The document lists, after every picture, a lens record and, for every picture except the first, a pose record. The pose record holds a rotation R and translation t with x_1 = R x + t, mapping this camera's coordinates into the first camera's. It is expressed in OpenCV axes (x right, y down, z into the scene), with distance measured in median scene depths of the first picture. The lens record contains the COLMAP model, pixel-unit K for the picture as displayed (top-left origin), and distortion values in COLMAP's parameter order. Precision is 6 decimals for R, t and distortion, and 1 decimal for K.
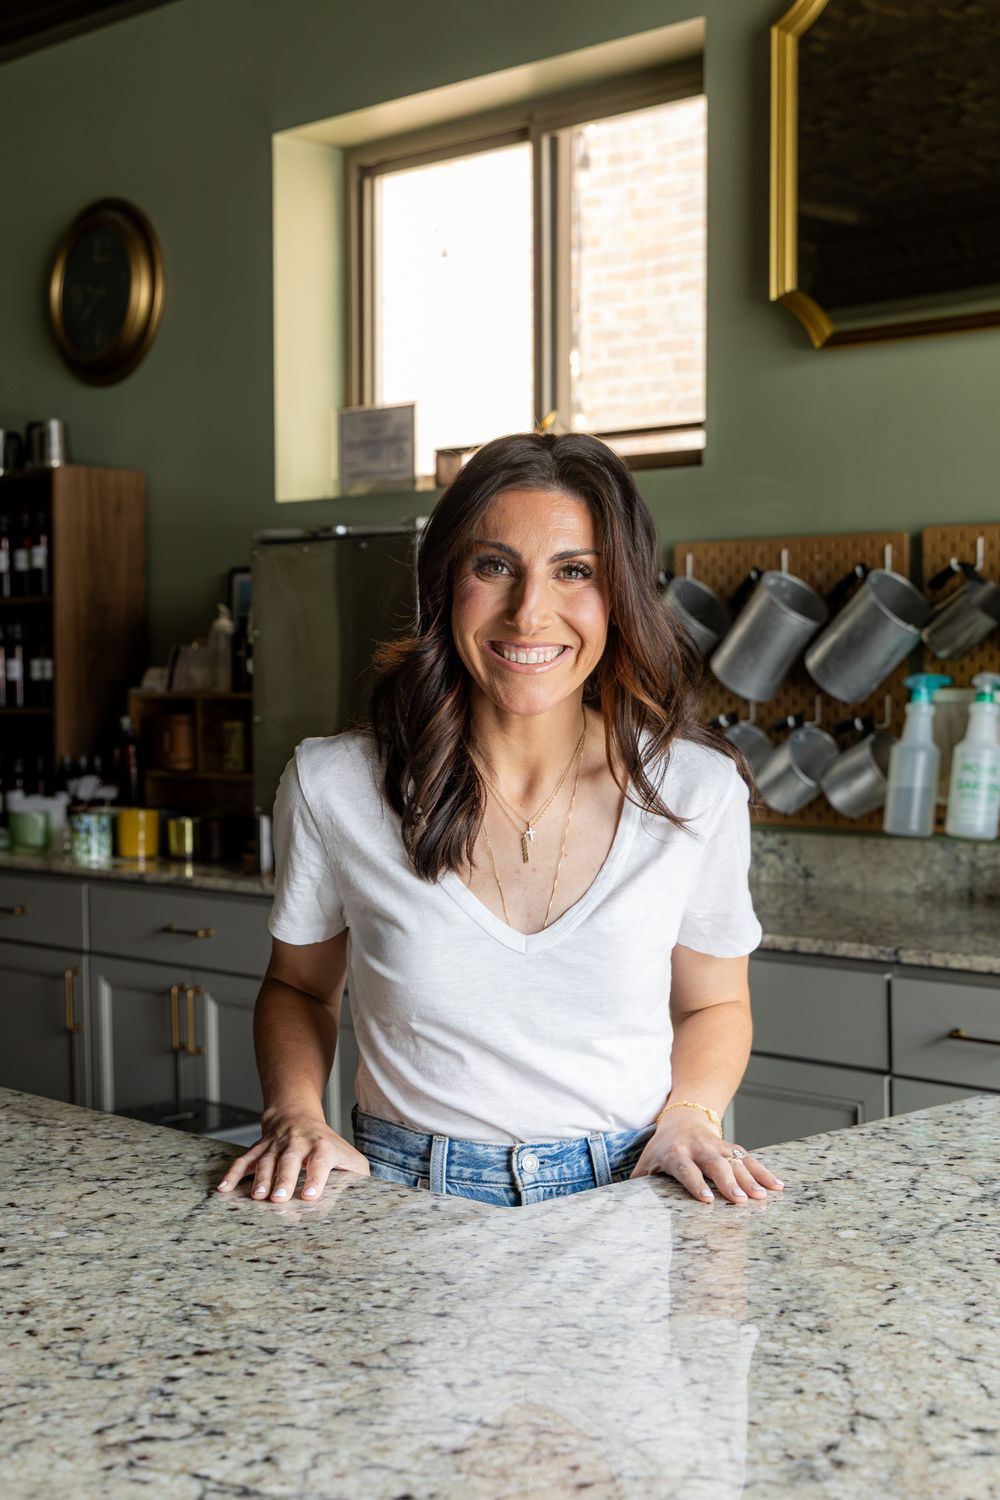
lens RADIAL K [[2141.3, 0, 516.9], [0, 2141.3, 746.8], [0, 0, 1]] dist [0.007075, -0.145773]
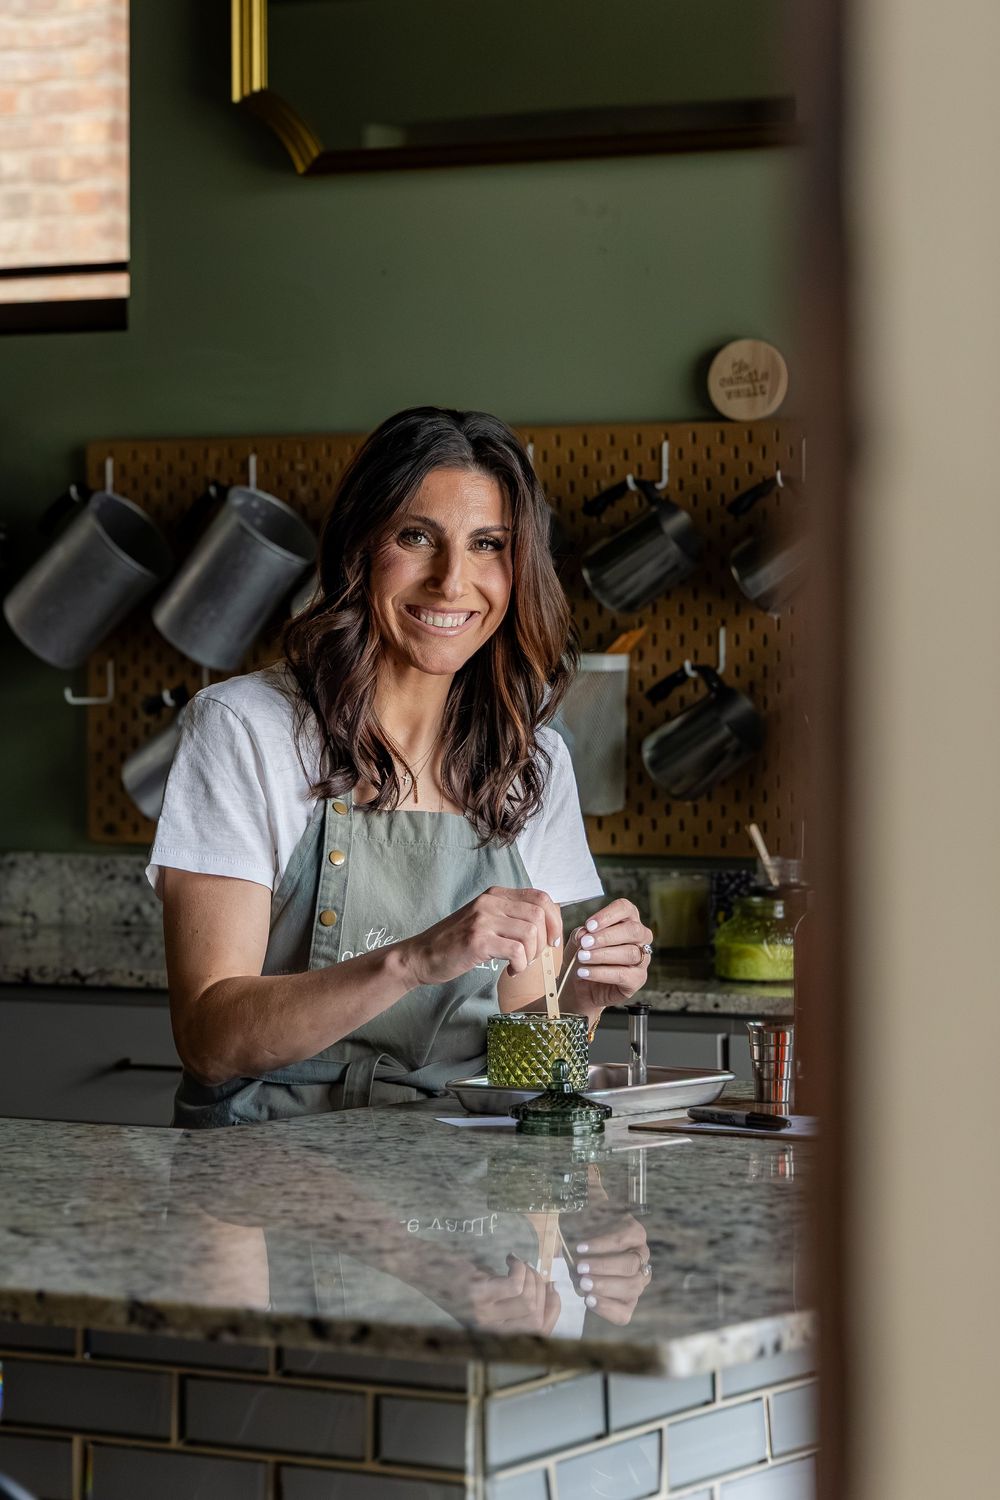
lens RADIAL K [[4867.2, 0, 356.6], [0, 4867.2, 746.0], [0, 0, 1]] dist [-0.034579, -0.293468]
pose [[0.973323, -0.007417, 0.229318, -0.211075], [0.010158, 0.999890, -0.010774, 0.021315], [-0.229213, 0.012816, 0.973292, -0.568655]]
